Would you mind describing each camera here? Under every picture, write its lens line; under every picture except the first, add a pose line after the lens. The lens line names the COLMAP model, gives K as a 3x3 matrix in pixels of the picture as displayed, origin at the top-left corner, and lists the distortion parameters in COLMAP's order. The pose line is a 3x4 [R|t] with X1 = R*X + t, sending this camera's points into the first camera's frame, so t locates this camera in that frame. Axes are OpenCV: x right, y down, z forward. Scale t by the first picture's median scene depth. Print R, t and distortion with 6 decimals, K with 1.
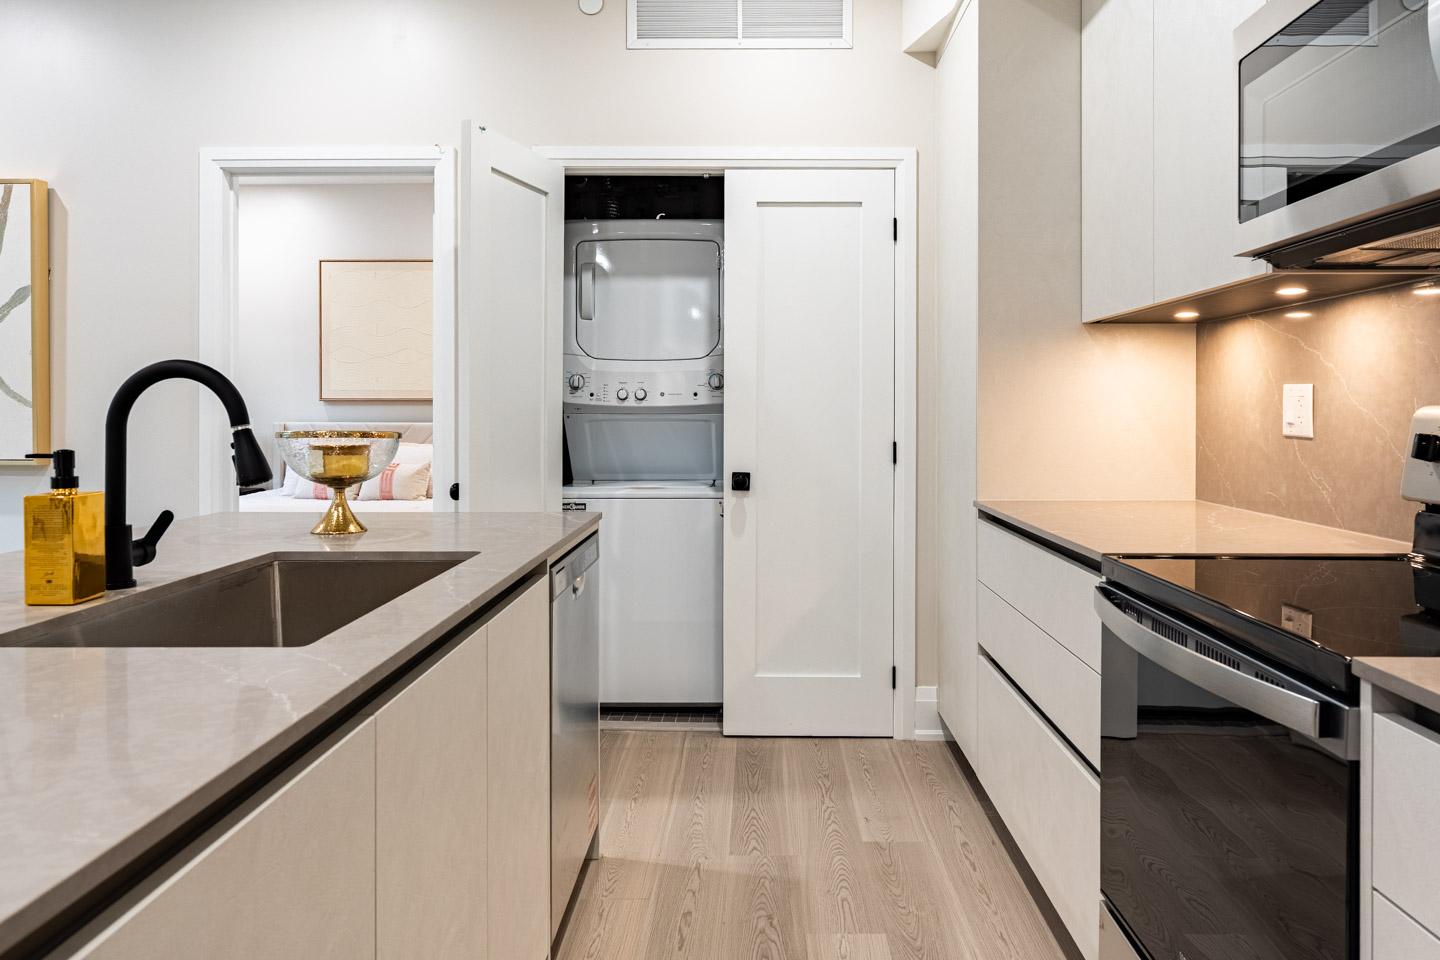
lens RADIAL K [[1037.5, 0, 721.9], [0, 1037.5, 409.4], [0, 0, 1]] dist [-0.003508, -0.000120]
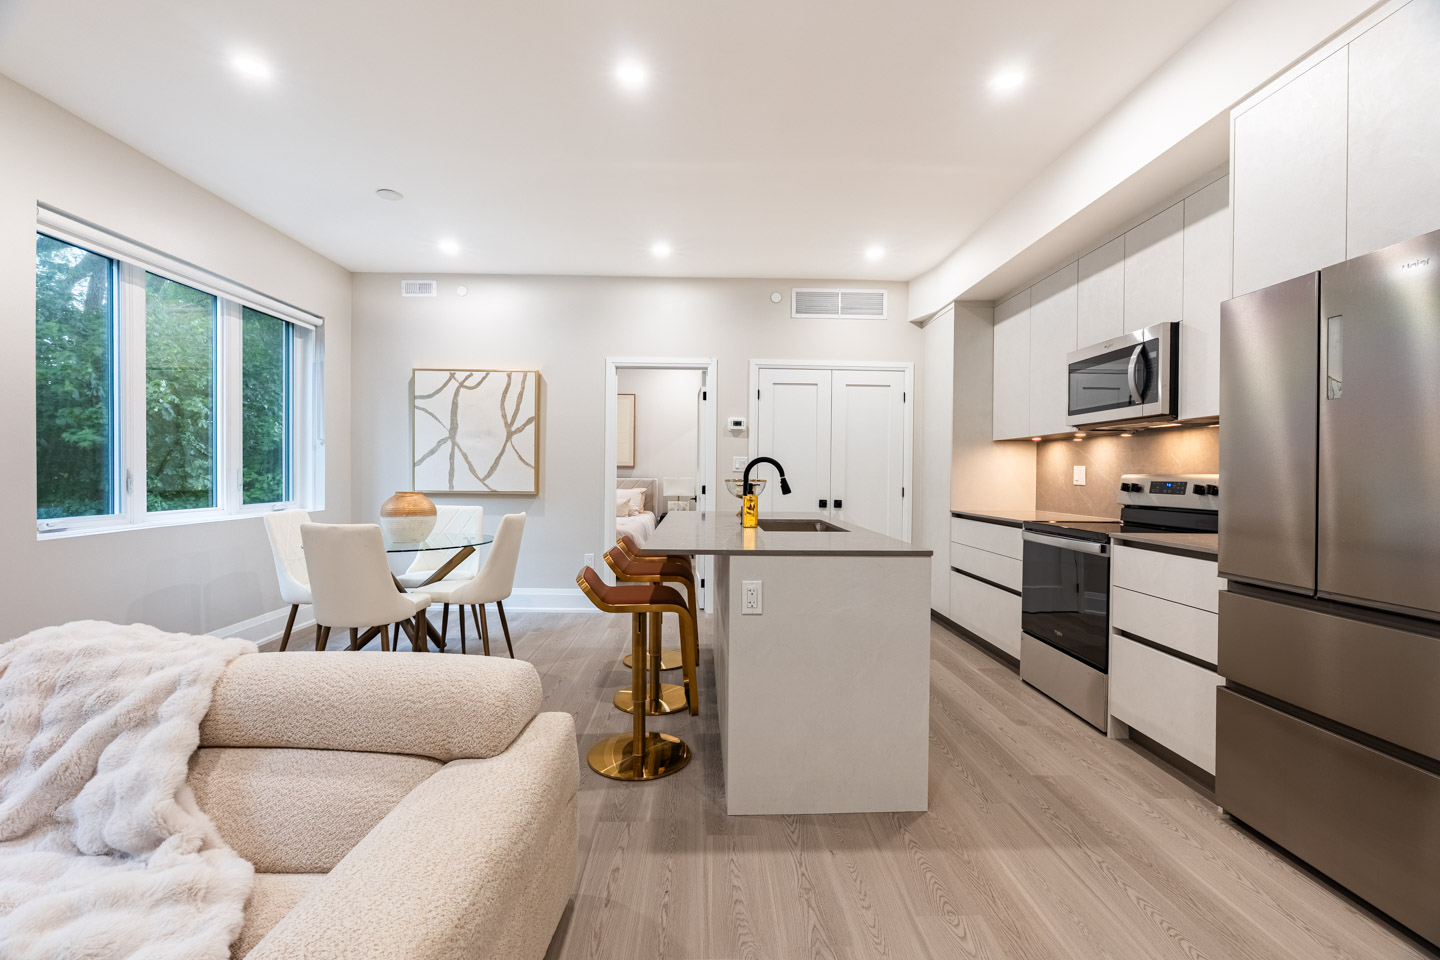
lens RADIAL K [[668.1, 0, 704.9], [0, 668.1, 477.4], [0, 0, 1]] dist [-0.001753, -0.000054]
pose [[0.999097, 0.009781, 0.041341, -0.509418], [-0.010065, 0.999927, 0.006651, 0.003993], [-0.041273, -0.007061, 0.999123, -0.730197]]
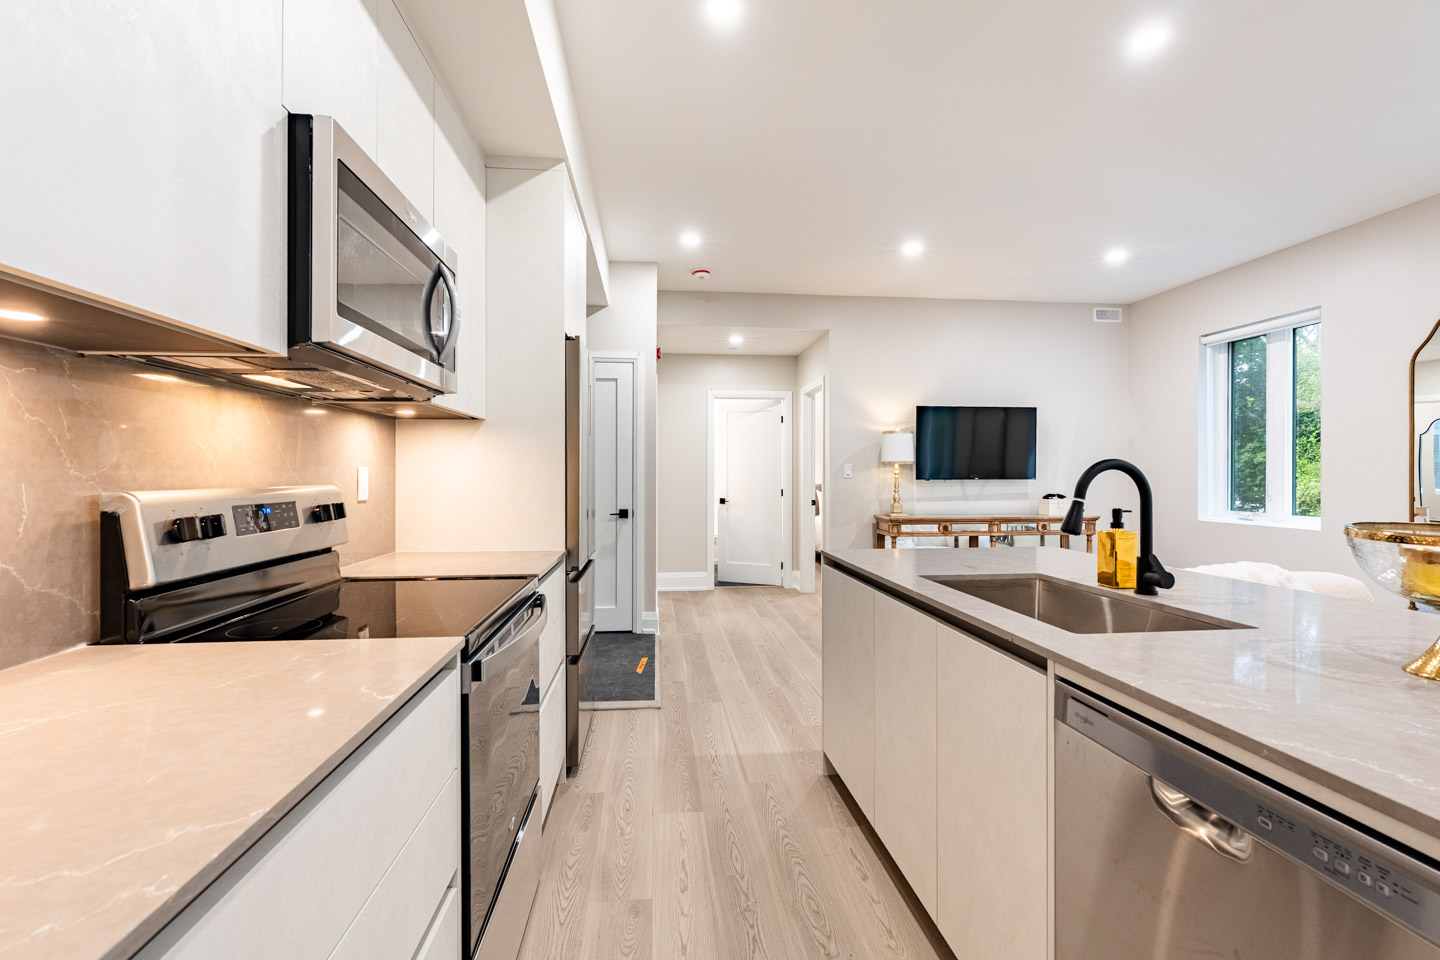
lens RADIAL K [[668.1, 0, 704.9], [0, 668.1, 477.4], [0, 0, 1]] dist [-0.001753, -0.000054]
pose [[-0.994372, 0.002203, -0.105918, 0.149206], [0.002321, 0.999997, -0.000985, -0.010206], [0.105915, -0.001226, -0.994374, 1.252464]]
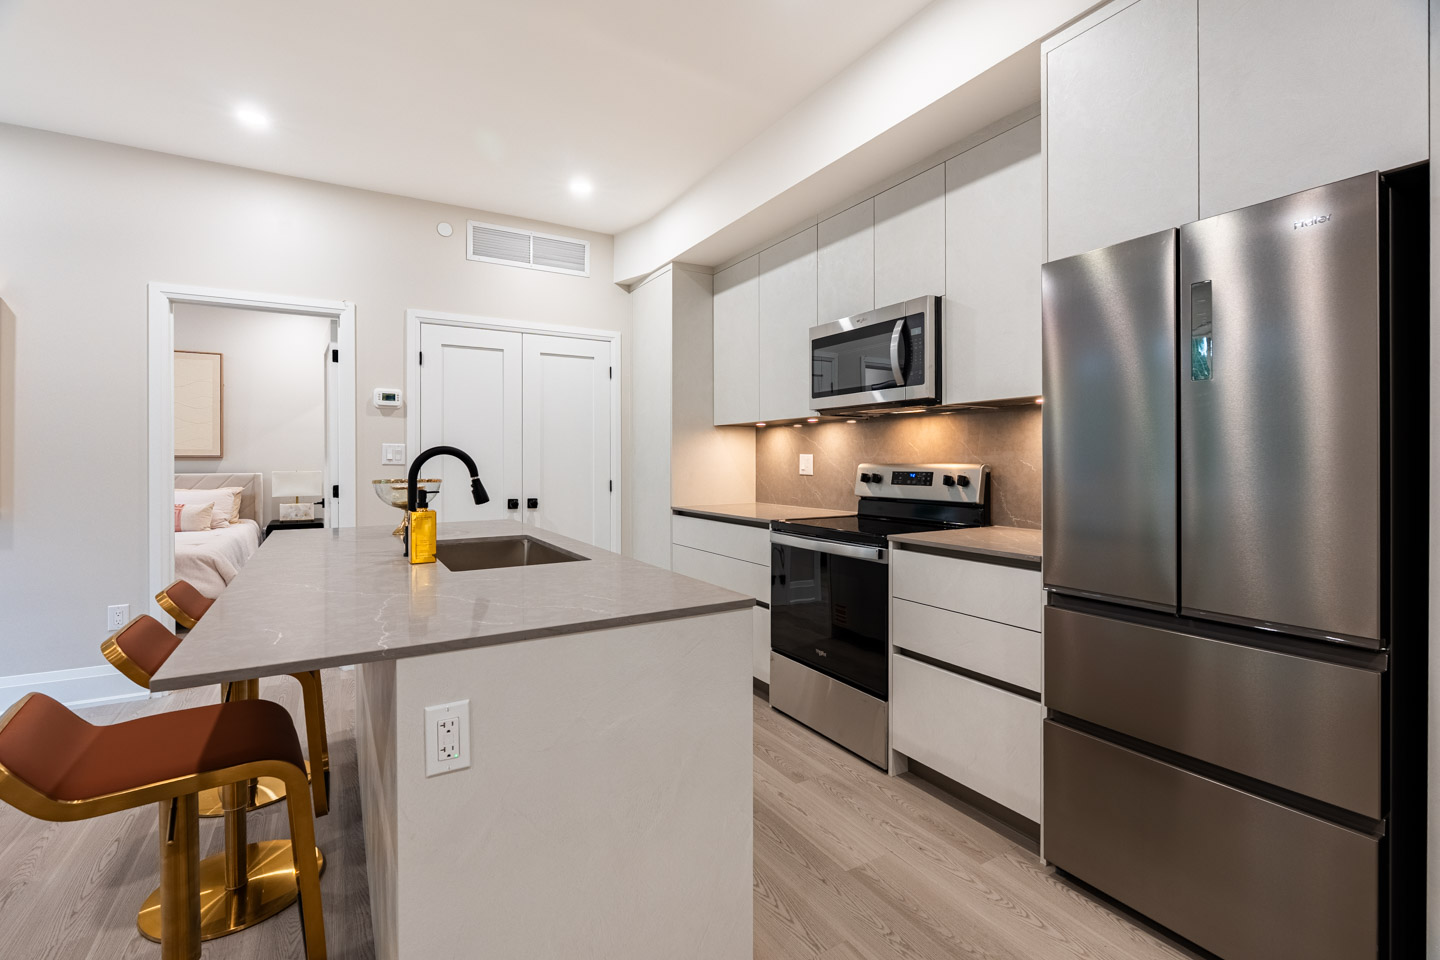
lens RADIAL K [[674.3, 0, 734.0], [0, 674.3, 460.2], [0, 0, 1]] dist [-0.005091, -0.000291]
pose [[0.840813, -0.002648, 0.541319, -0.488189], [0.002188, 0.999996, 0.001493, -0.012623], [-0.541321, -0.000071, 0.840816, -0.303750]]
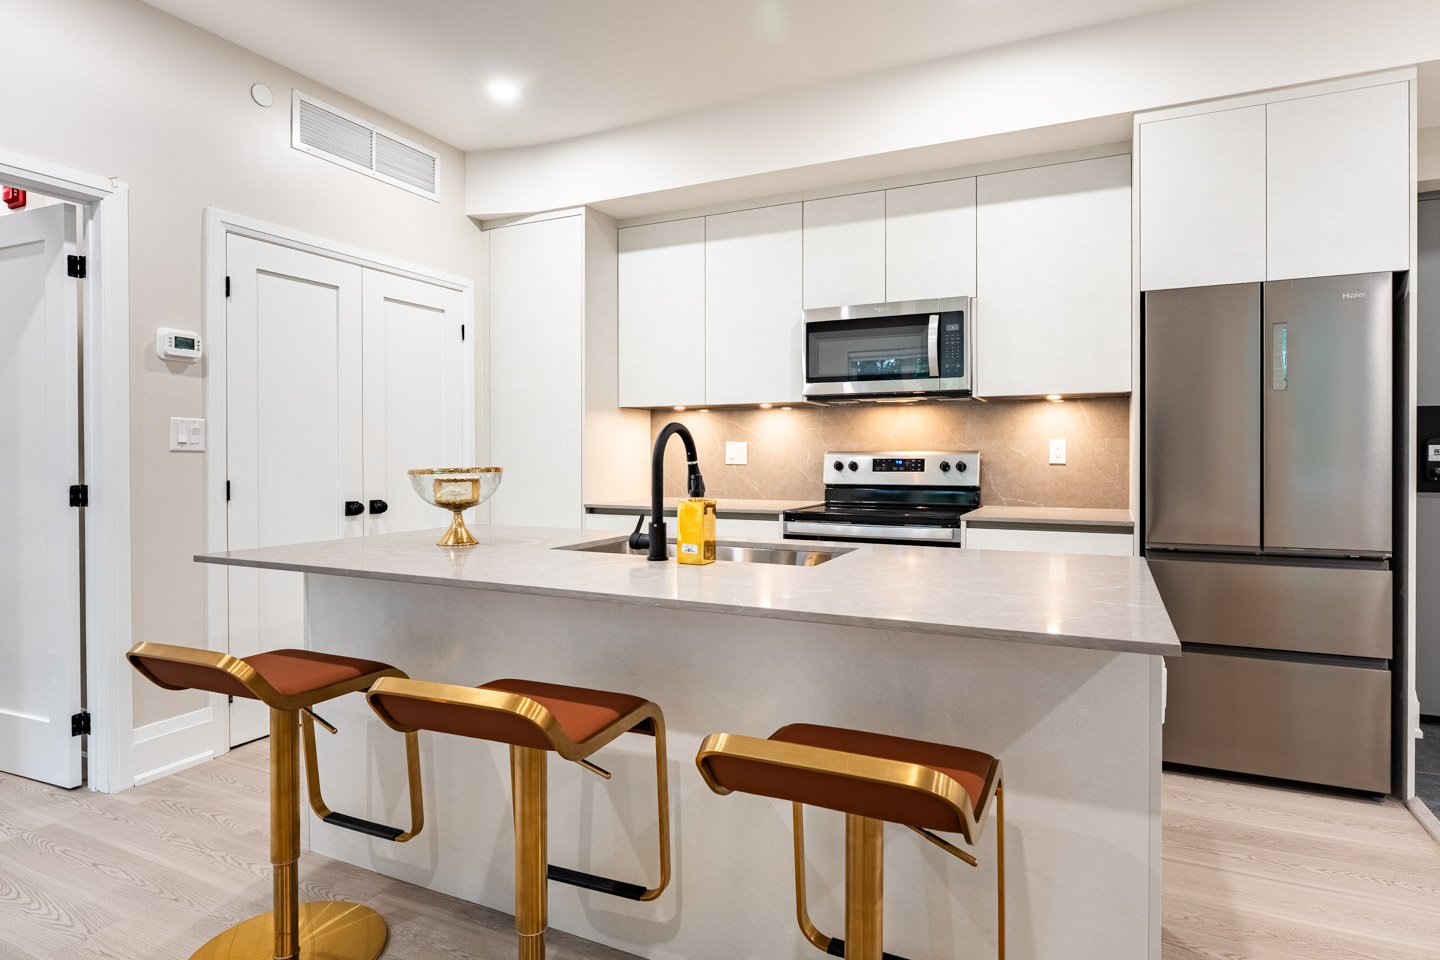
lens RADIAL K [[788.2, 0, 768.8], [0, 788.2, 457.1], [0, 0, 1]] dist [0.001669, 0.000213]
pose [[0.387372, -0.003800, 0.921916, -1.054636], [-0.000413, 0.999991, 0.004295, 0.002294], [-0.921923, -0.002045, 0.387367, 0.222327]]
